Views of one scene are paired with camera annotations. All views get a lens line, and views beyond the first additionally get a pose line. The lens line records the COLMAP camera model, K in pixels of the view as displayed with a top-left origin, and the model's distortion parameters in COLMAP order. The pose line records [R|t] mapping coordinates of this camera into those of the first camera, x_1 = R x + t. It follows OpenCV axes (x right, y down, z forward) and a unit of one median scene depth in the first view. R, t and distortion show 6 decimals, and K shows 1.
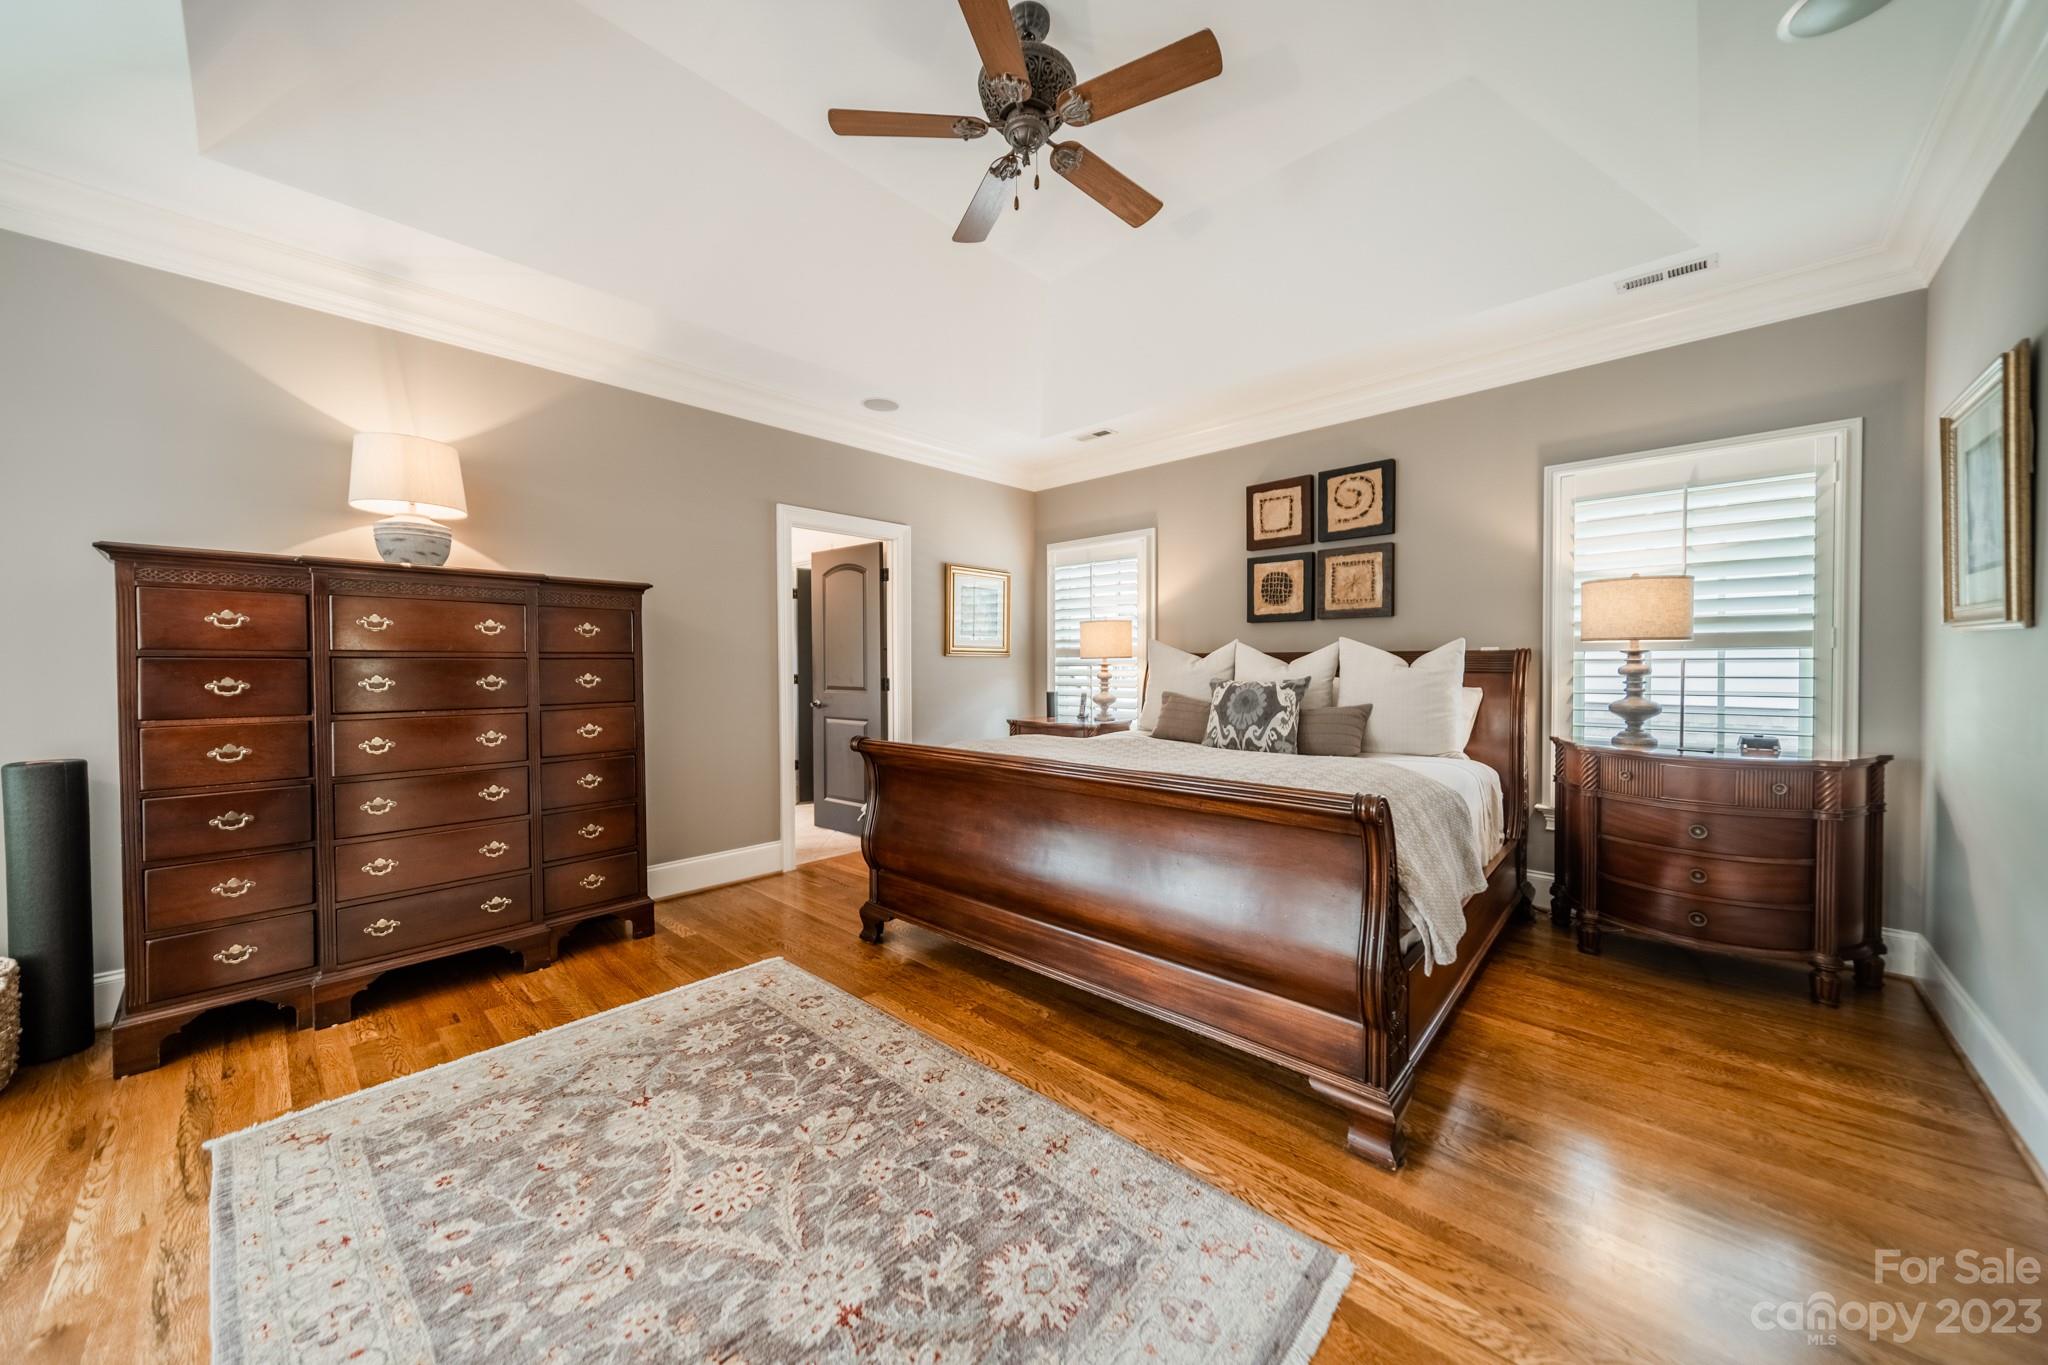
lens RADIAL K [[722.5, 0, 1021.2], [0, 722.5, 673.9], [0, 0, 1]] dist [0.010796, -0.001057]
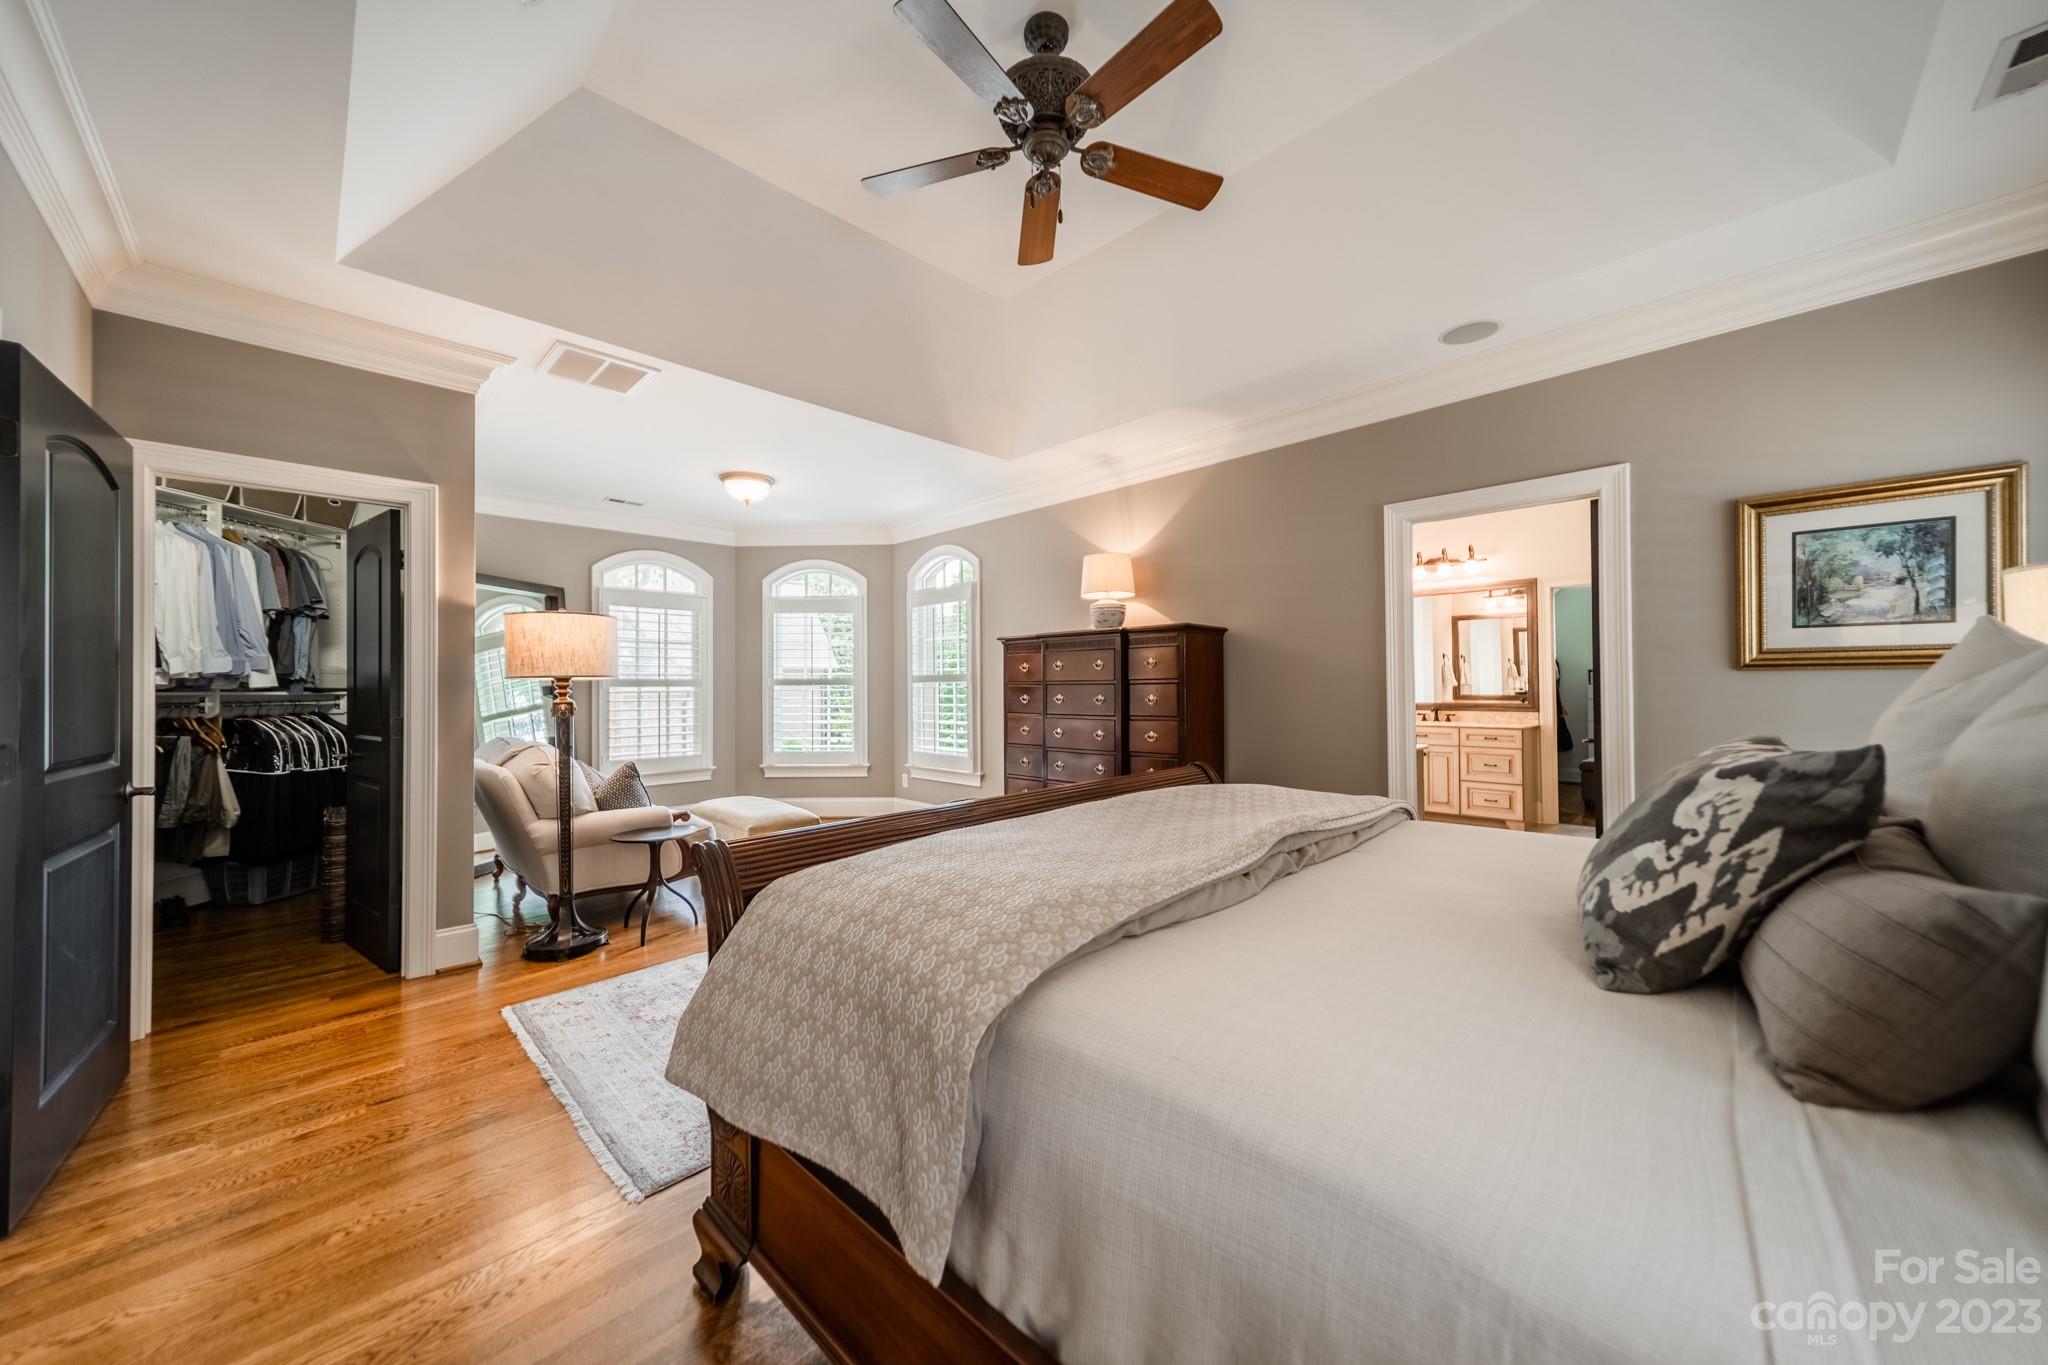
lens RADIAL K [[722.5, 0, 1018.0], [0, 722.5, 681.3], [0, 0, 1]] dist [0.010796, -0.001057]
pose [[-0.041755, -0.007268, -0.999101, 0.893973], [-0.007104, 0.999950, -0.006977, -0.016539], [0.999103, 0.006807, -0.041804, 0.922862]]
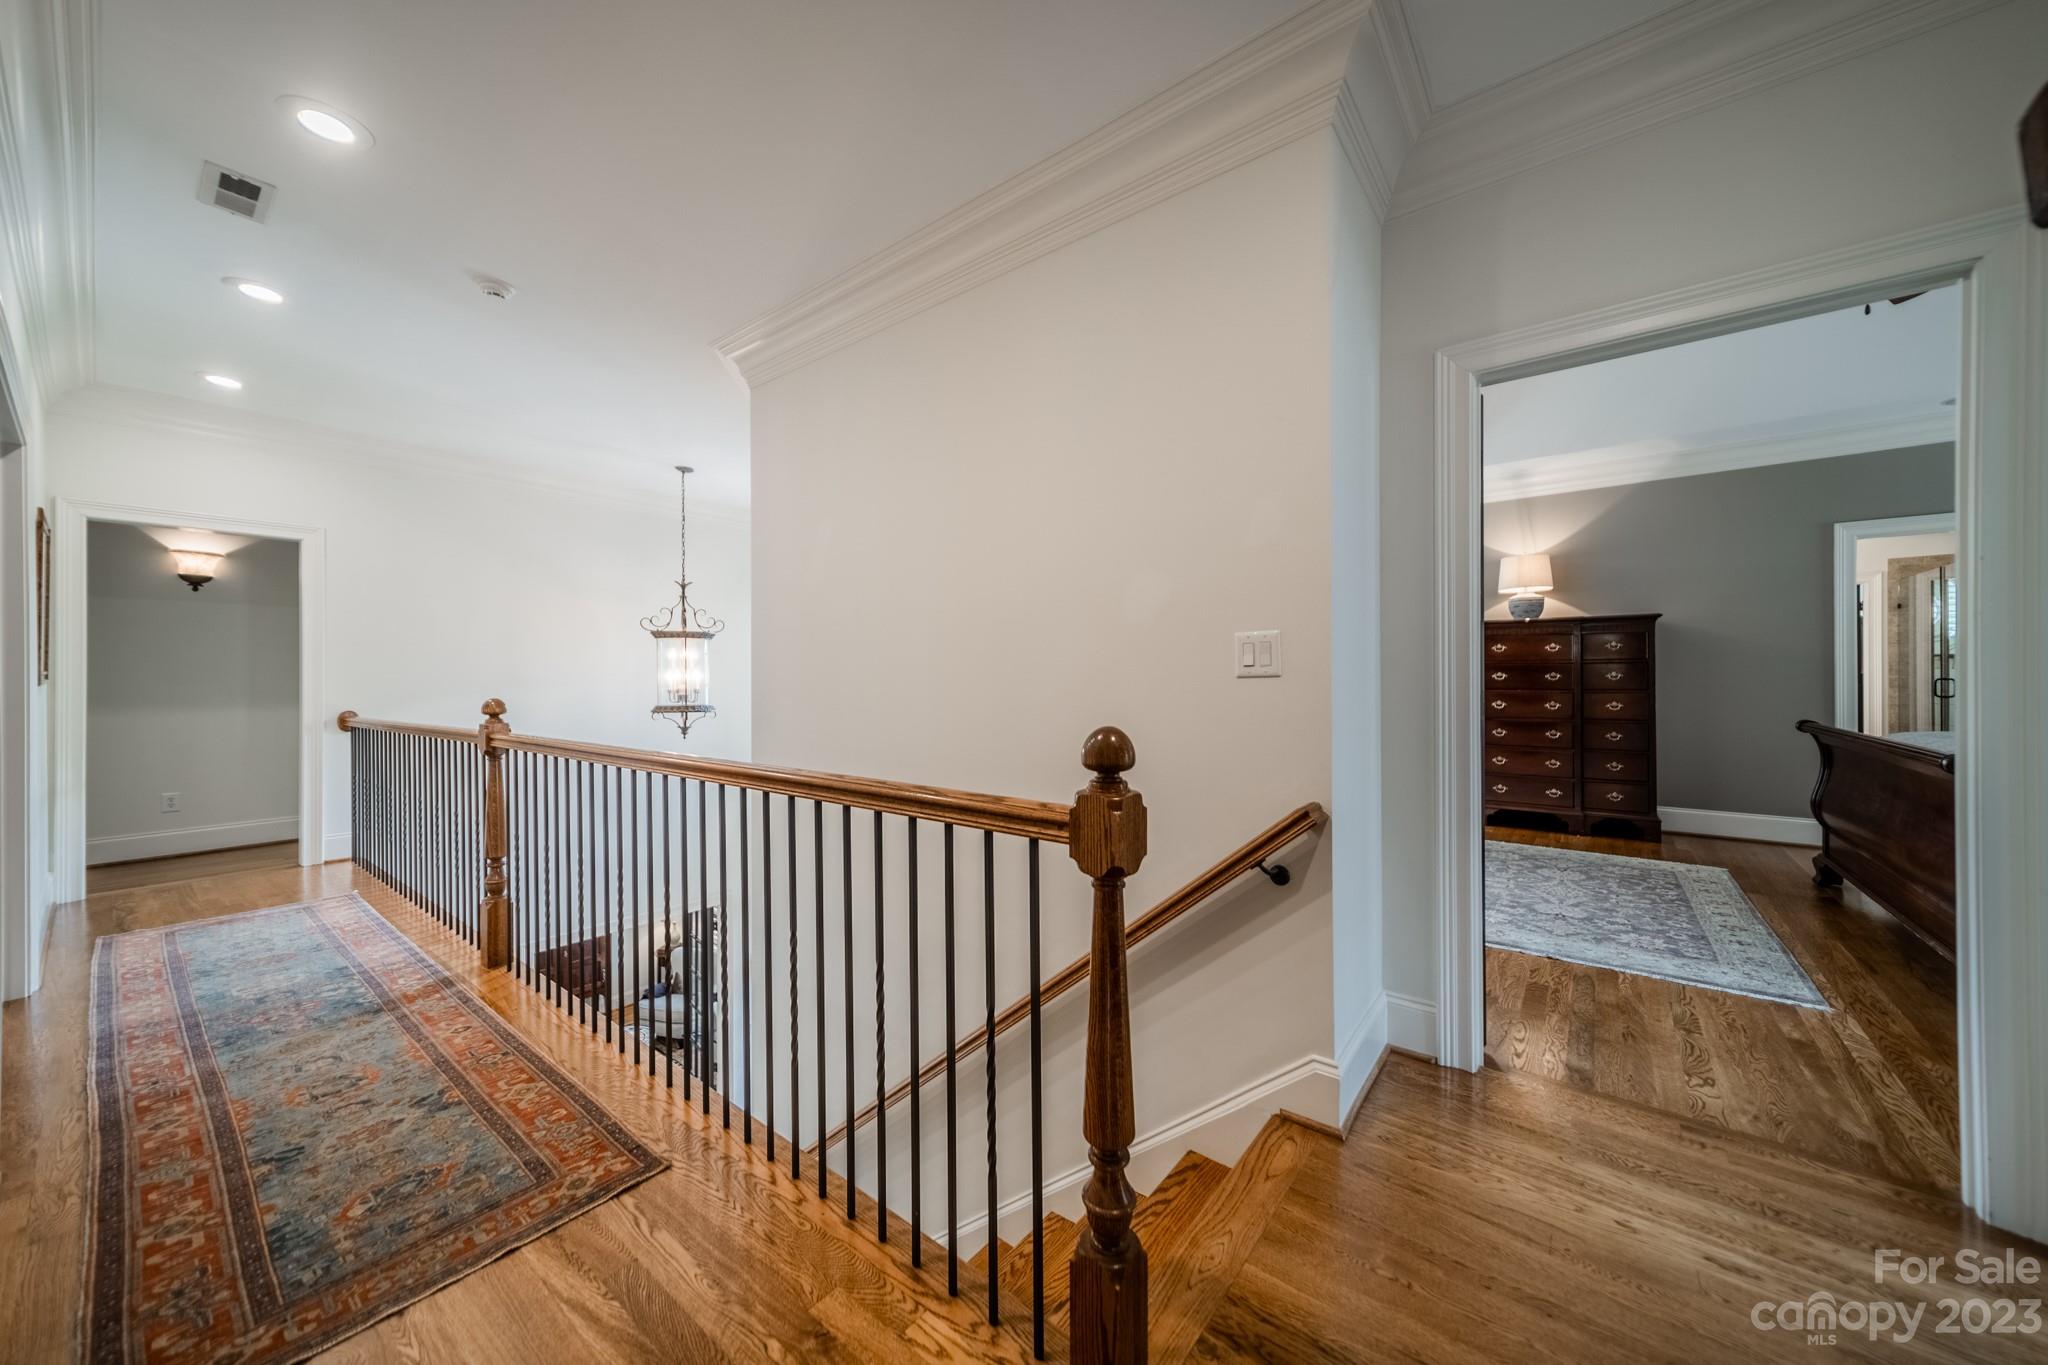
lens RADIAL K [[722.5, 0, 1023.7], [0, 722.5, 677.4], [0, 0, 1]] dist [0.010796, -0.001057]
pose [[0.086158, 0.005809, -0.996265, 1.103852], [-0.006344, 0.999966, 0.005282, 0.012632], [0.996261, 0.005865, 0.086192, -0.579269]]
